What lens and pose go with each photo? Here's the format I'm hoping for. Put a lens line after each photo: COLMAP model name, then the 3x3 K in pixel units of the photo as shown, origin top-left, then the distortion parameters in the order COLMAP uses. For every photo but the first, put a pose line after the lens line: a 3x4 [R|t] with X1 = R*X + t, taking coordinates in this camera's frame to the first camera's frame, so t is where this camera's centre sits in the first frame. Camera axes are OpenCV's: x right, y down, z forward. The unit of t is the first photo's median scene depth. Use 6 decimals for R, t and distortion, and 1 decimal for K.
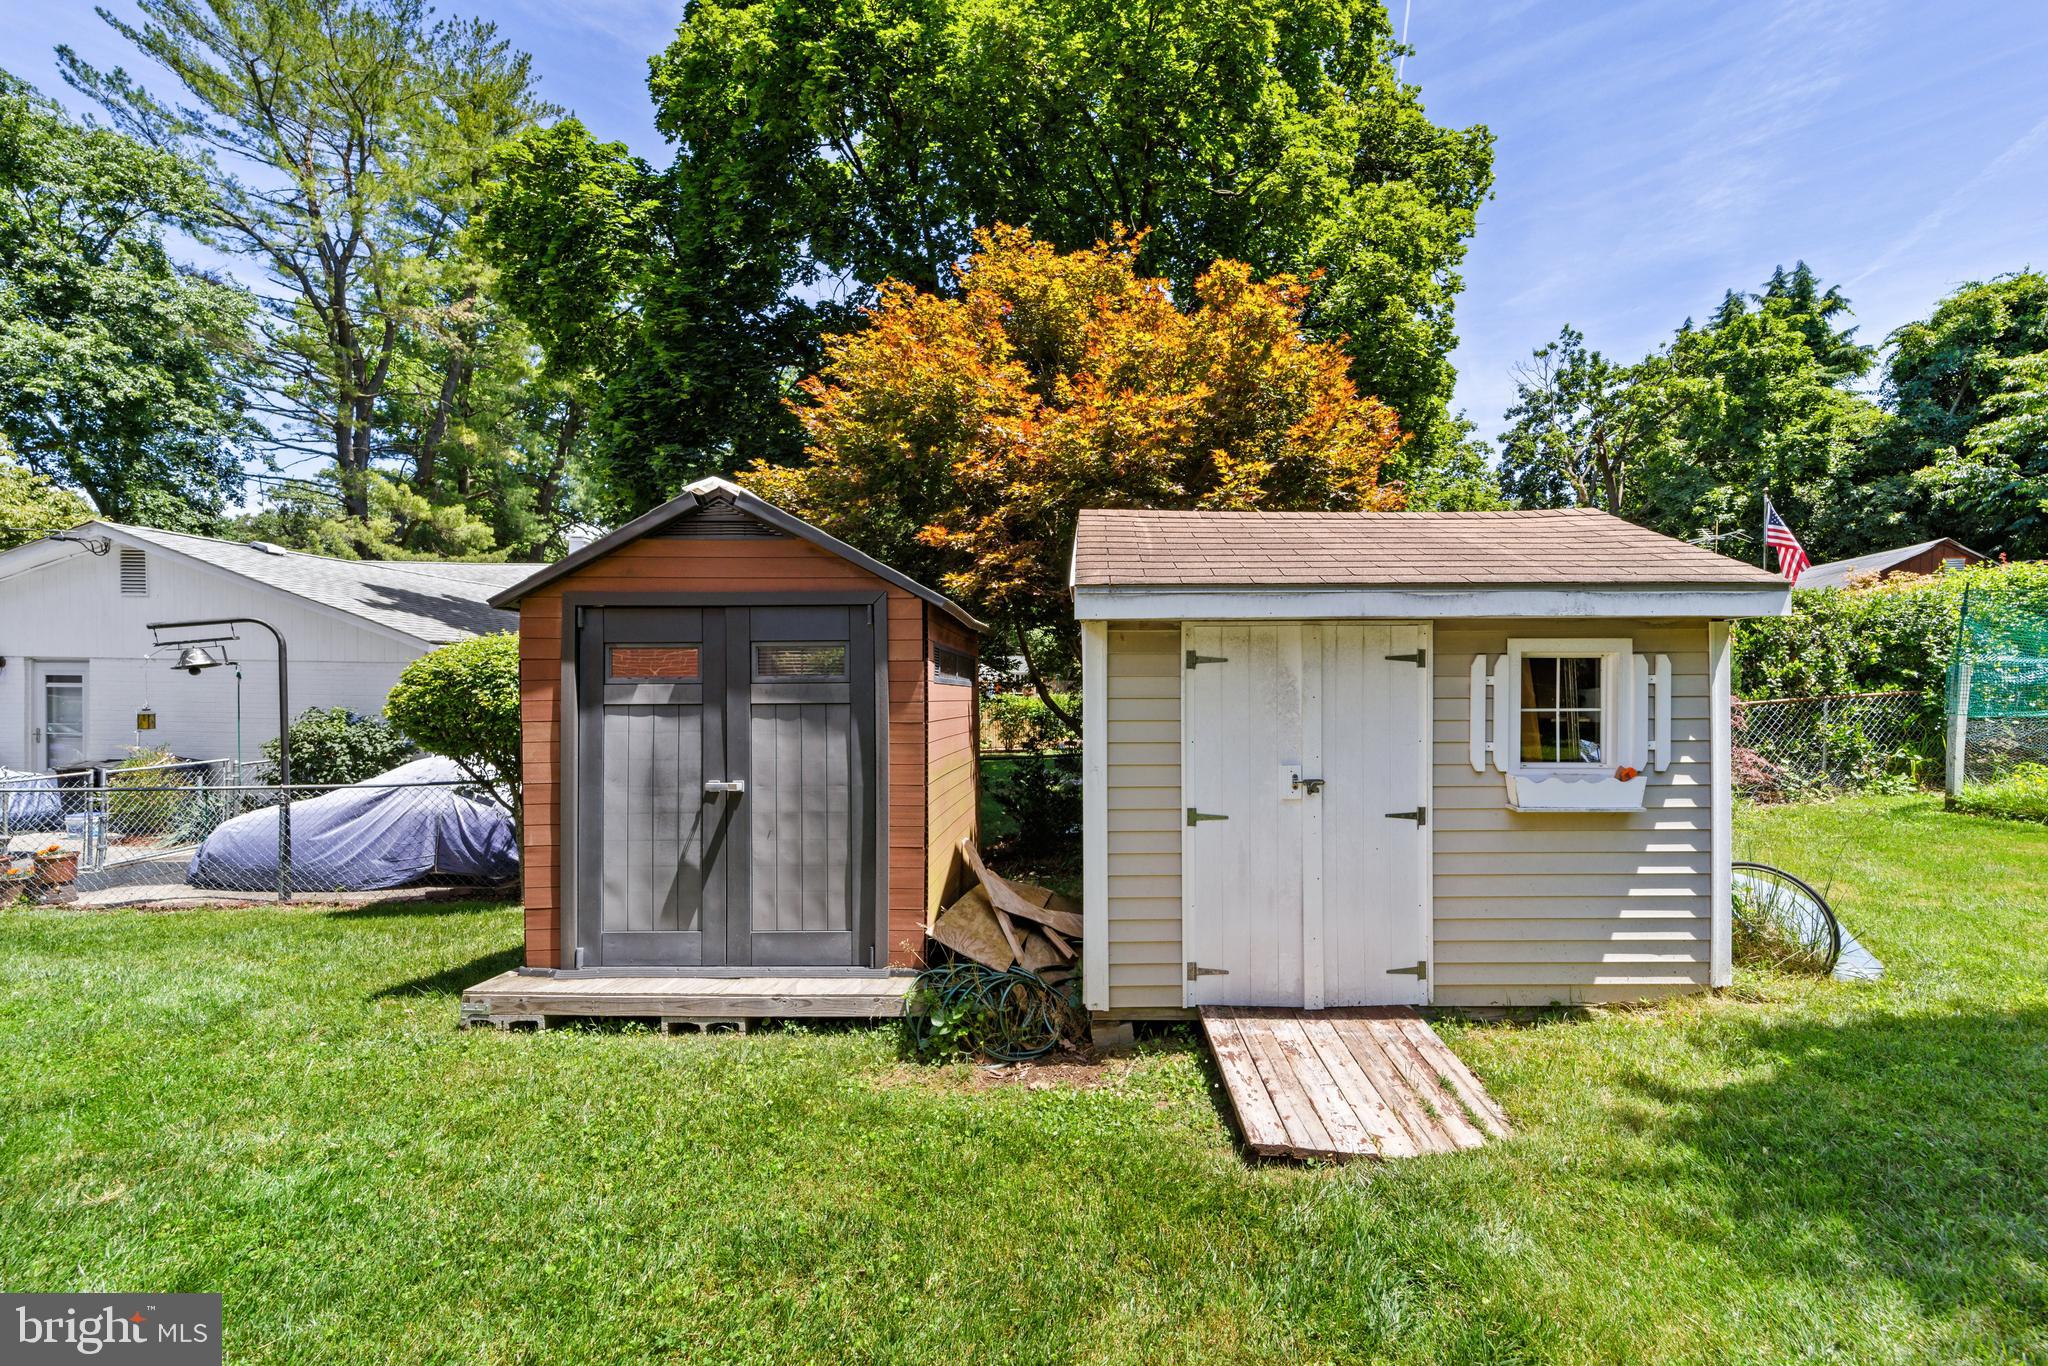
lens RADIAL K [[877.3, 0, 1106.7], [0, 877.3, 680.4], [0, 0, 1]] dist [-0.000986, -0.000155]
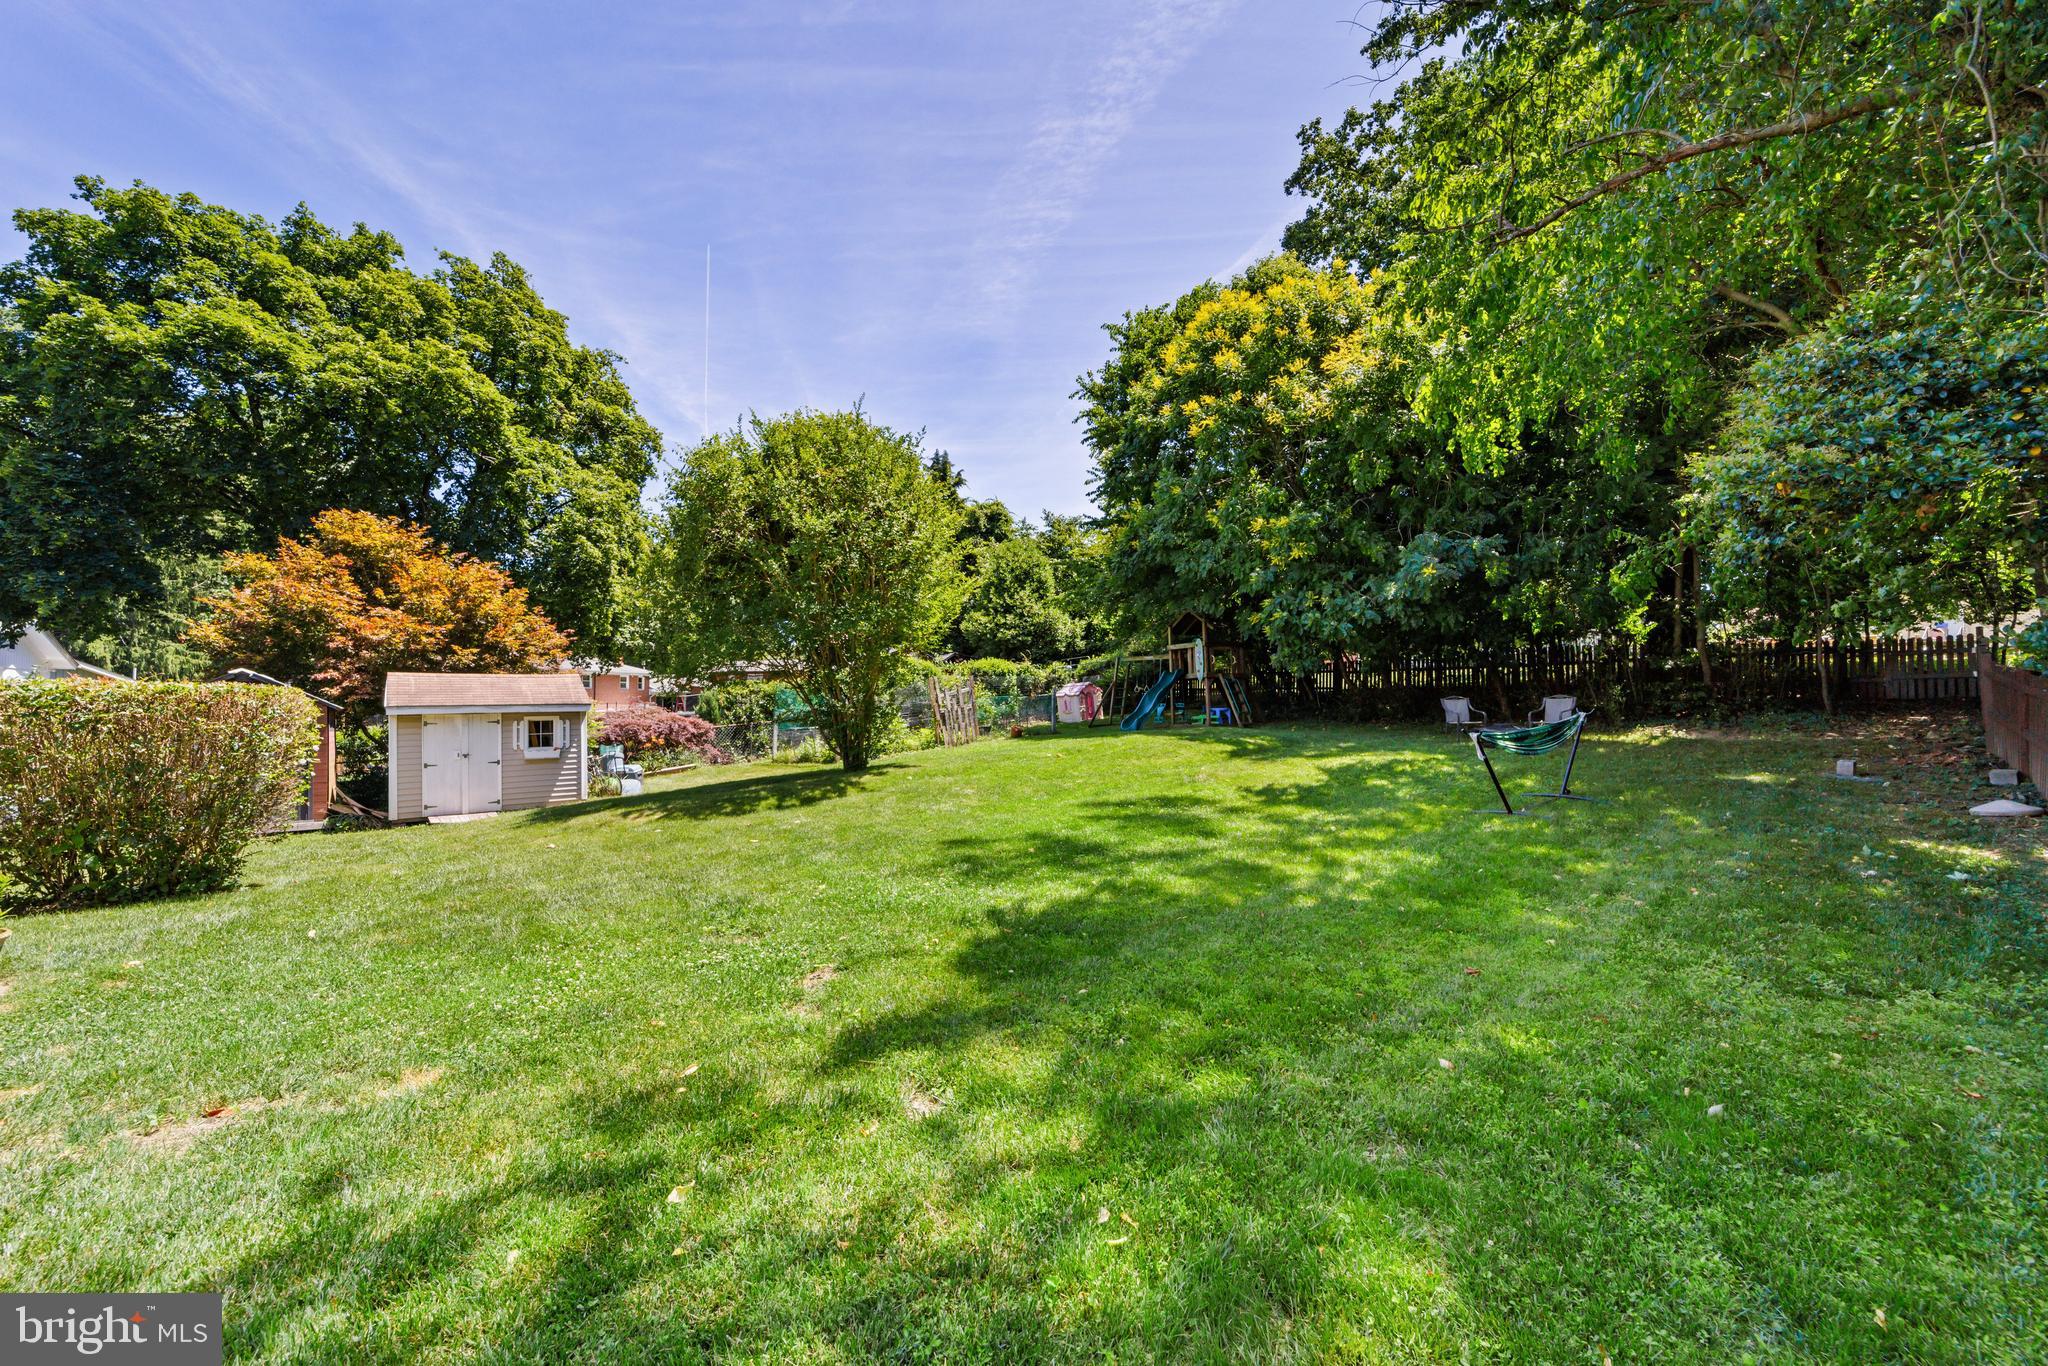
lens RADIAL K [[805.1, 0, 1009.7], [0, 805.1, 699.3], [0, 0, 1]] dist [-0.010894, 0.000180]
pose [[0.815269, -0.006855, 0.579041, 0.099115], [0.008905, 0.999960, -0.000700, -0.067772], [-0.579013, 0.005727, 0.815298, -2.105255]]
